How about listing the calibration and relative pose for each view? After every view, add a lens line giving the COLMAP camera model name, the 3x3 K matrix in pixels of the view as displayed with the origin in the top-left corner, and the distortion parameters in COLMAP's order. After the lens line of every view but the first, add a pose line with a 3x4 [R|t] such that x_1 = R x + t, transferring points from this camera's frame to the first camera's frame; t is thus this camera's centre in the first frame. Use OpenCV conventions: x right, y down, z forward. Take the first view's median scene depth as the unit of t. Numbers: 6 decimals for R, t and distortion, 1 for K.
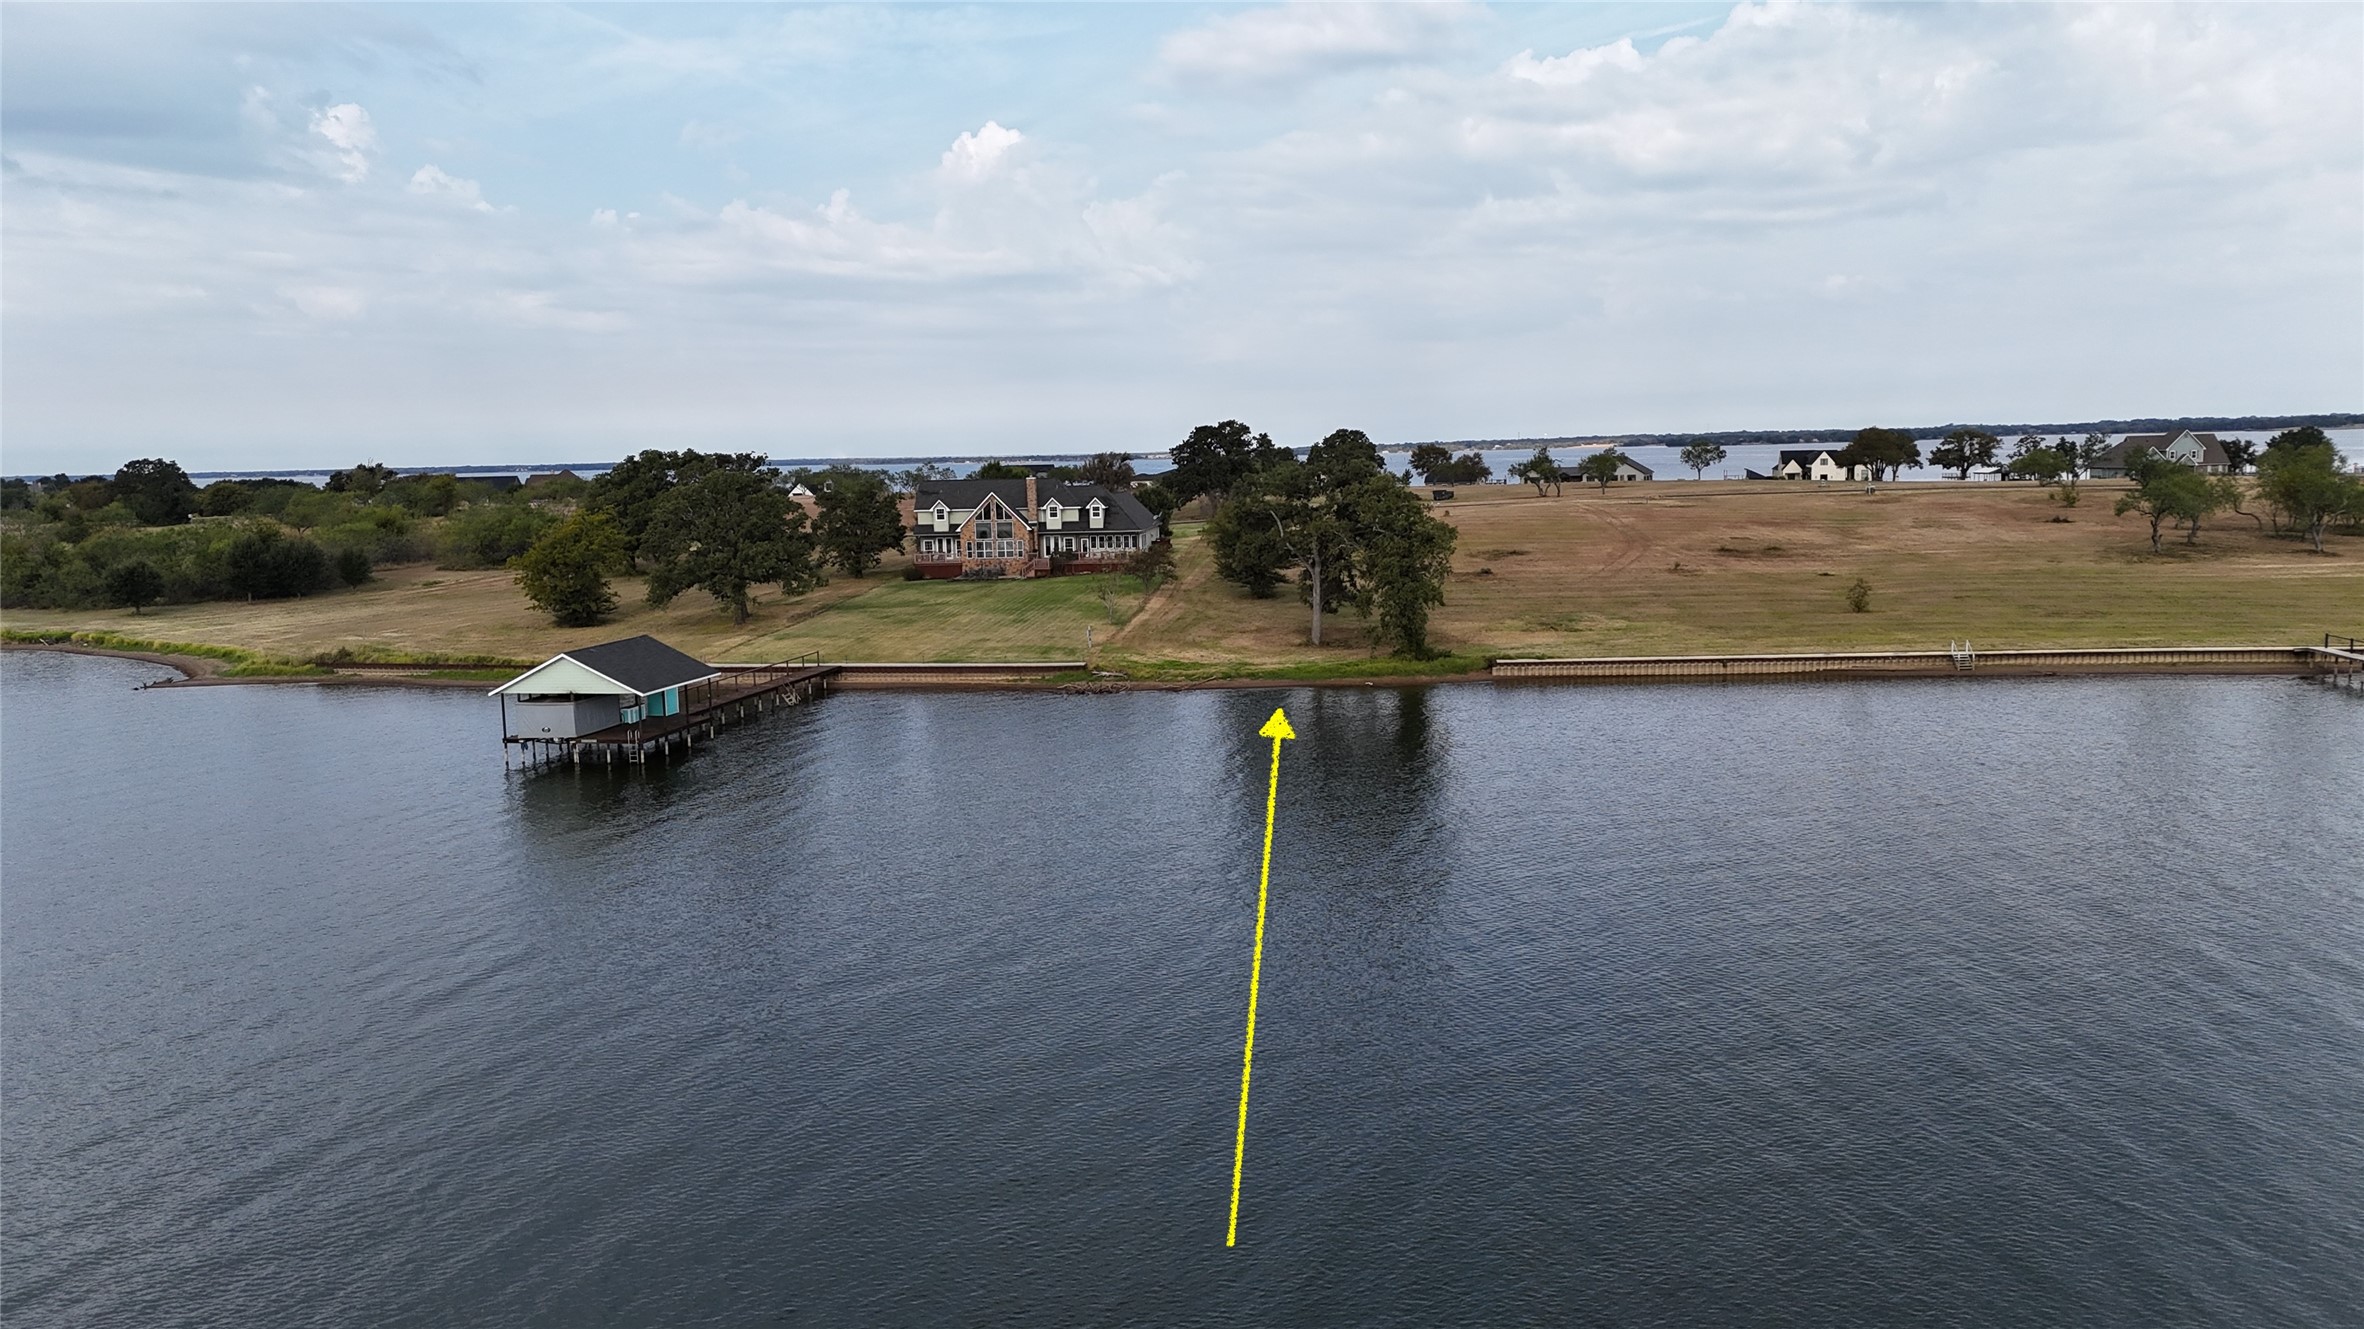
lens RADIAL K [[1738.0, 0, 1182.0], [0, 1738.0, 664.5], [0, 0, 1]] dist [0.109778, -0.137139]
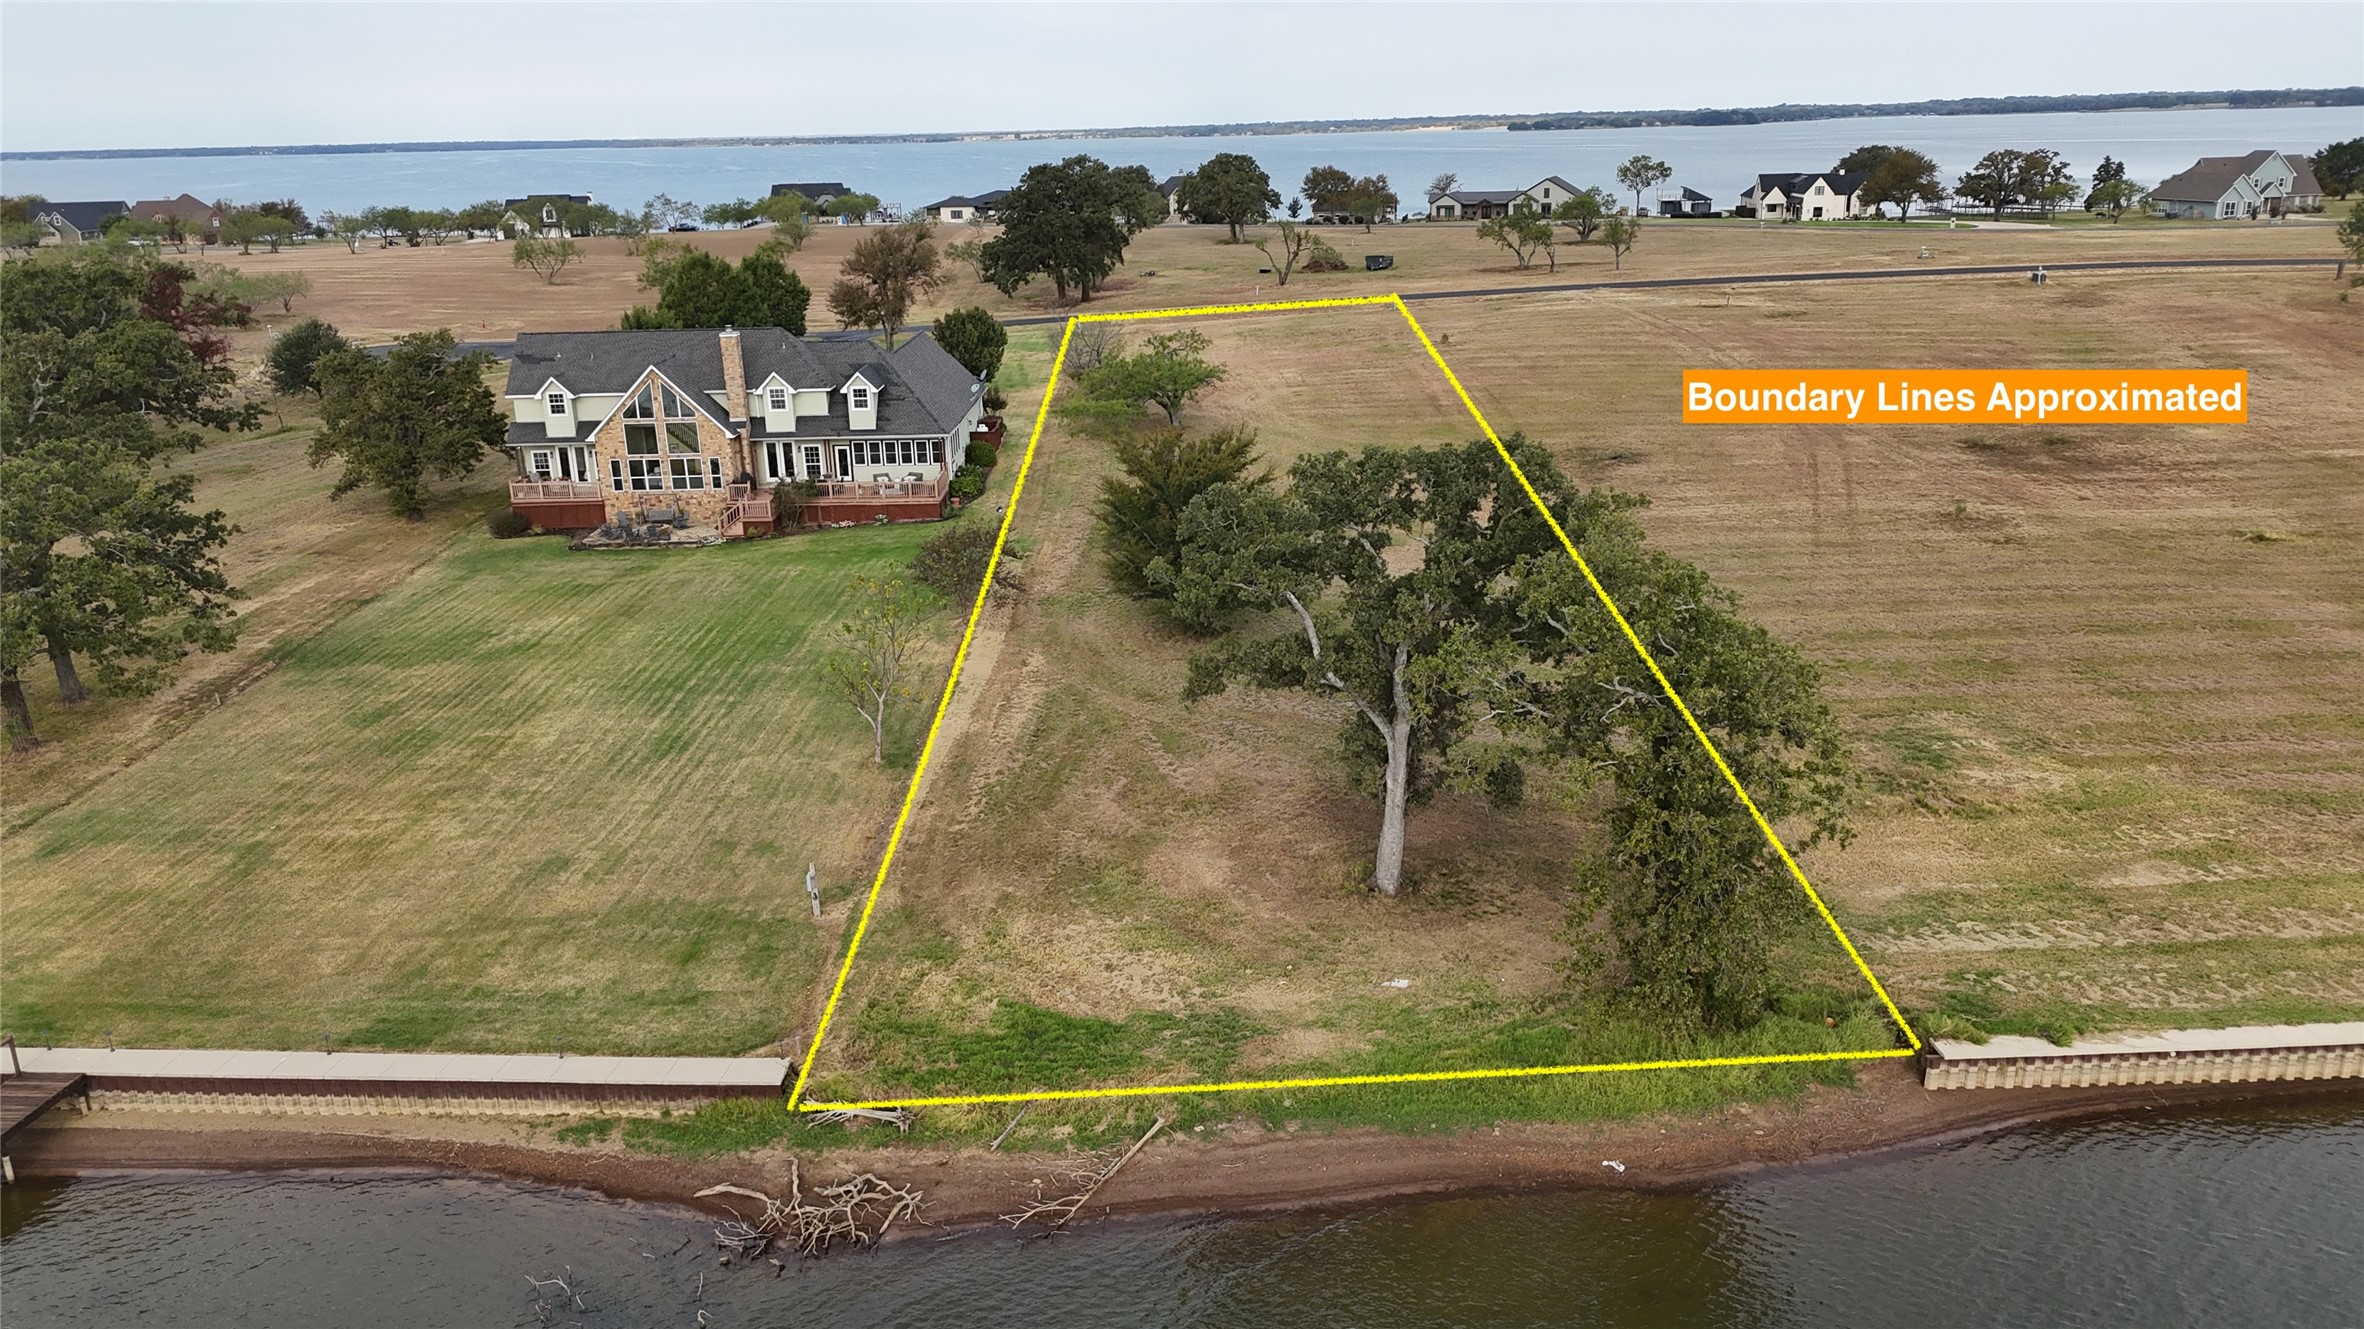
lens RADIAL K [[1745.3, 0, 1182.0], [0, 1745.3, 664.5], [0, 0, 1]] dist [0.061681, -0.057911]
pose [[0.995264, -0.029898, 0.092496, -0.004309], [0.013618, 0.985026, 0.171870, -0.097872], [-0.096250, -0.169796, 0.980768, 0.459262]]
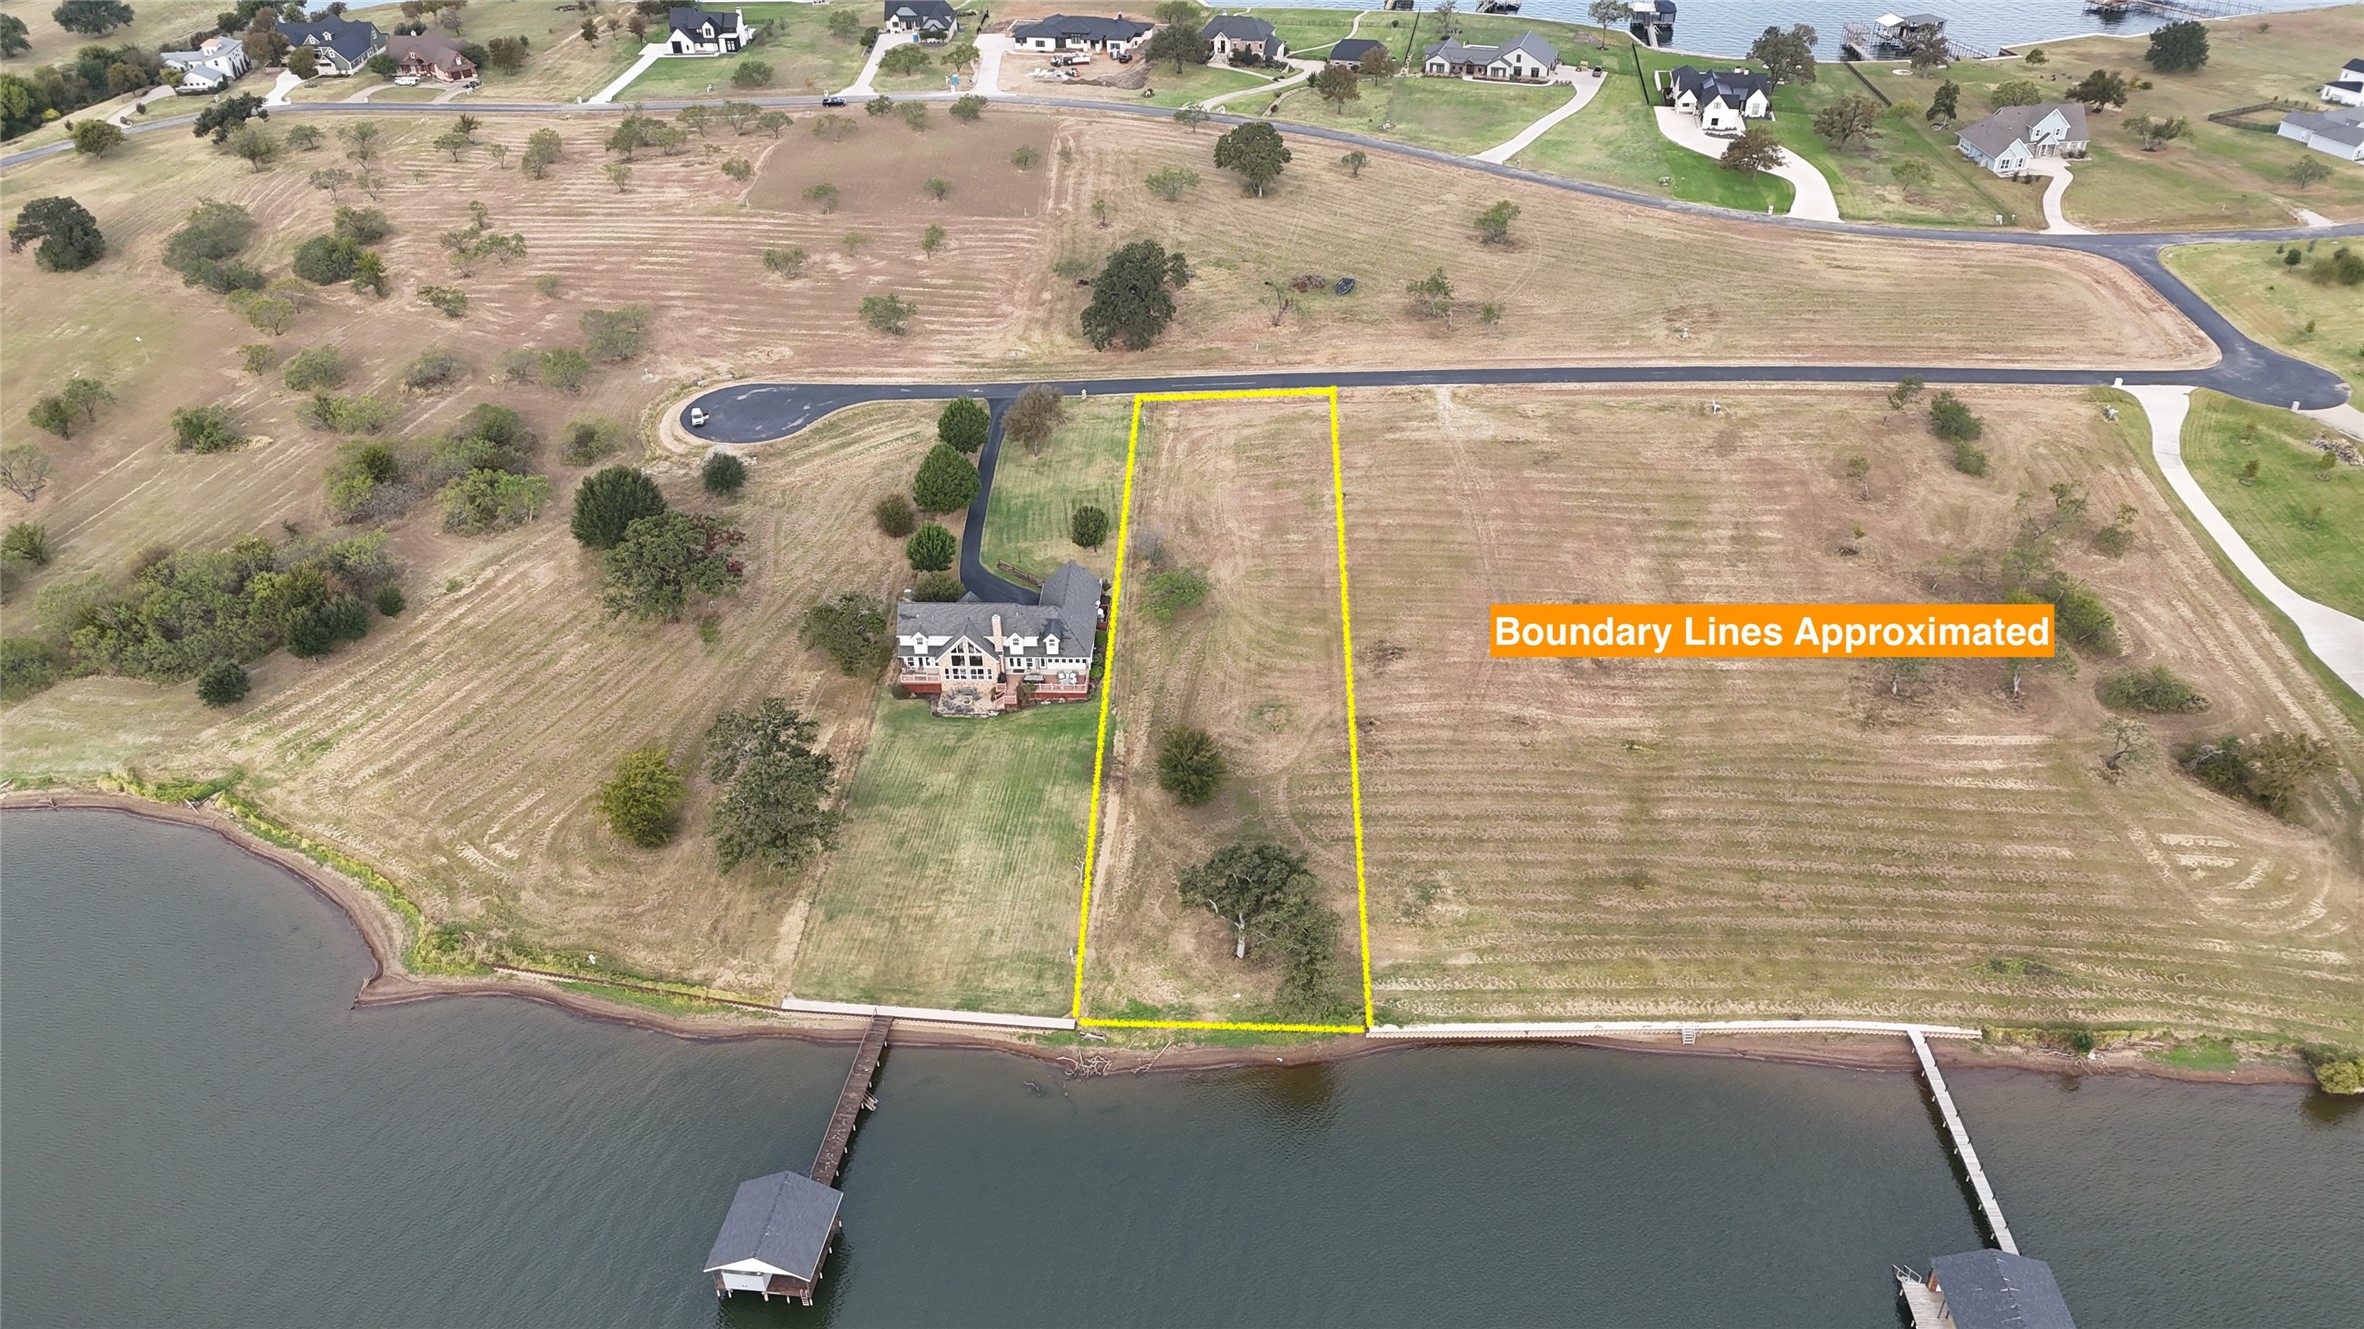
lens RADIAL K [[1738.0, 0, 1182.0], [0, 1738.0, 664.5], [0, 0, 1]] dist [0.109778, -0.137139]
pose [[0.997971, -0.027868, 0.057253, -0.029062], [-0.000790, 0.893655, 0.448754, -0.606916], [-0.063670, -0.447889, 0.891819, -0.073822]]
